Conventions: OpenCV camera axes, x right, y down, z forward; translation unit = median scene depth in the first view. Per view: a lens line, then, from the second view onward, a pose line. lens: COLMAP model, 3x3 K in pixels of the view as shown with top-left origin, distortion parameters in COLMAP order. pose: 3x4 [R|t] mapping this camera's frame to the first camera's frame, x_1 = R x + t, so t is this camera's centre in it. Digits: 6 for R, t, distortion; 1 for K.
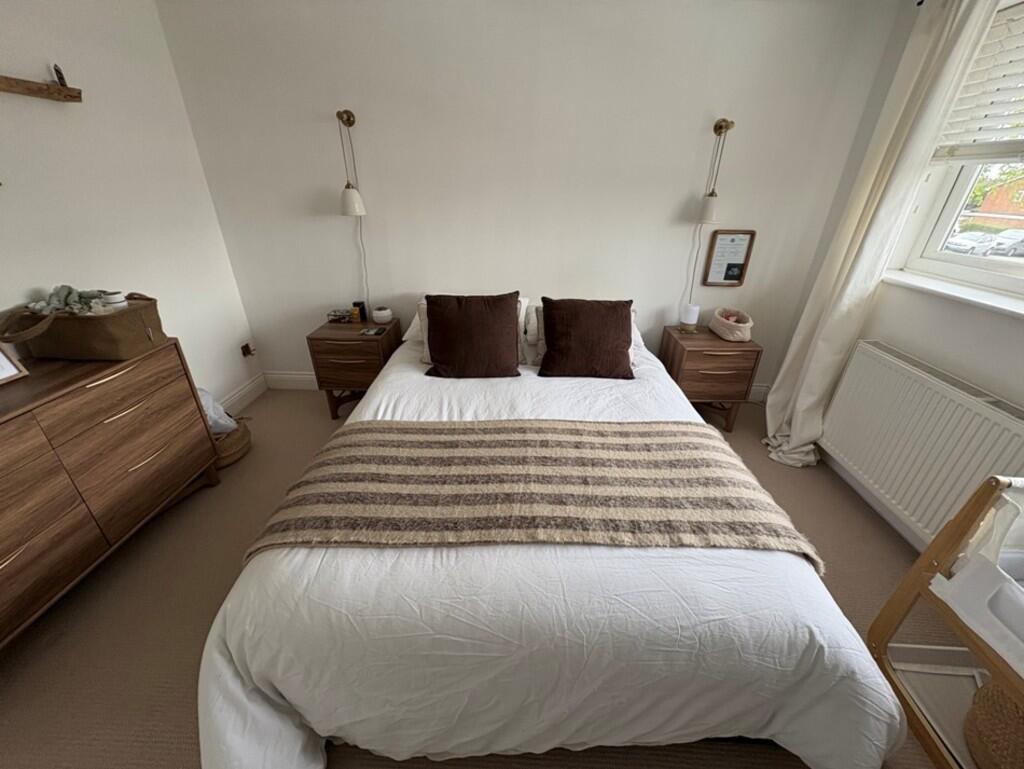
lens RADIAL K [[405.8, 0, 510.6], [0, 405.8, 384.4], [0, 0, 1]] dist [-0.003124, 0.000364]
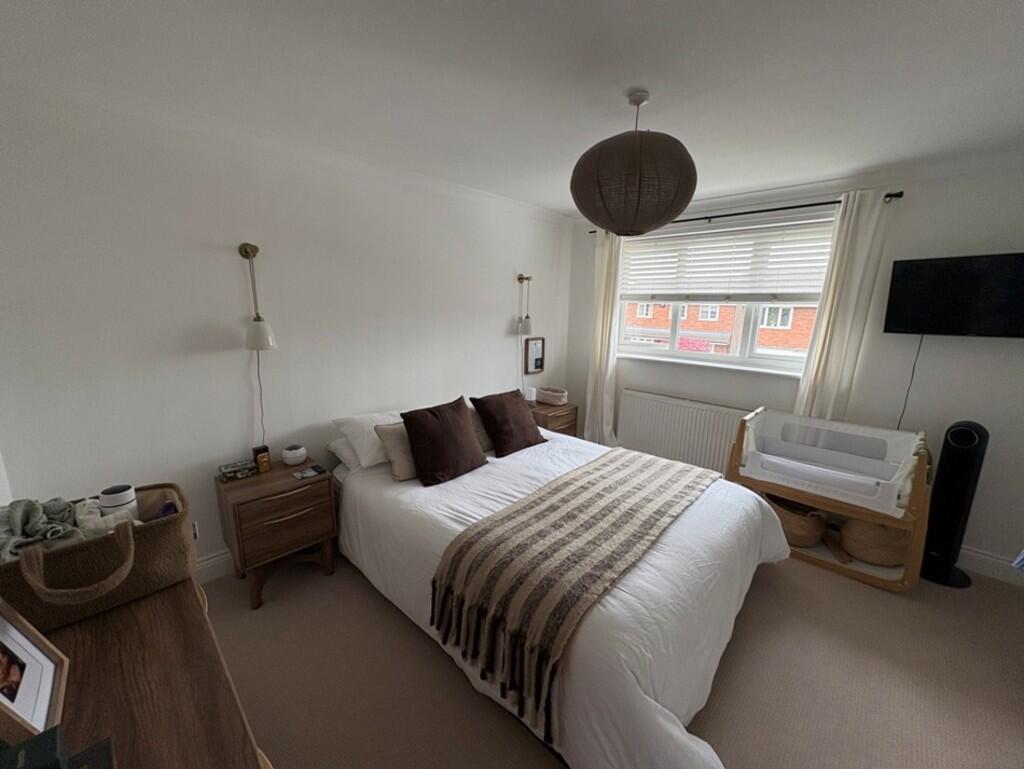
lens RADIAL K [[405.8, 0, 511.3], [0, 405.8, 386.1], [0, 0, 1]] dist [-0.003124, 0.000364]
pose [[0.666986, -0.149178, 0.729983, -1.066839], [0.328004, 0.938493, -0.107909, -0.111099], [-0.668987, 0.311411, 0.674893, 0.113631]]
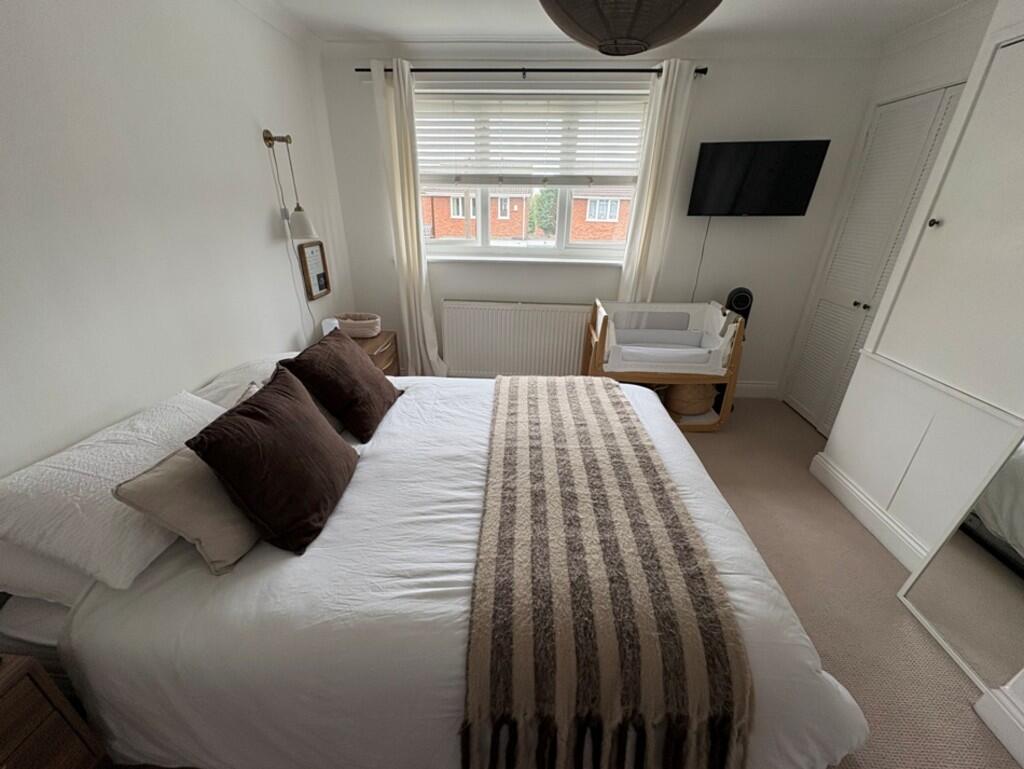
lens RADIAL K [[405.8, 0, 513.6], [0, 405.8, 386.8], [0, 0, 1]] dist [-0.003124, 0.000364]
pose [[0.020898, -0.427668, 0.903695, -0.818215], [0.438329, 0.816308, 0.376176, -0.388416], [-0.898572, 0.388254, 0.204518, 0.753495]]
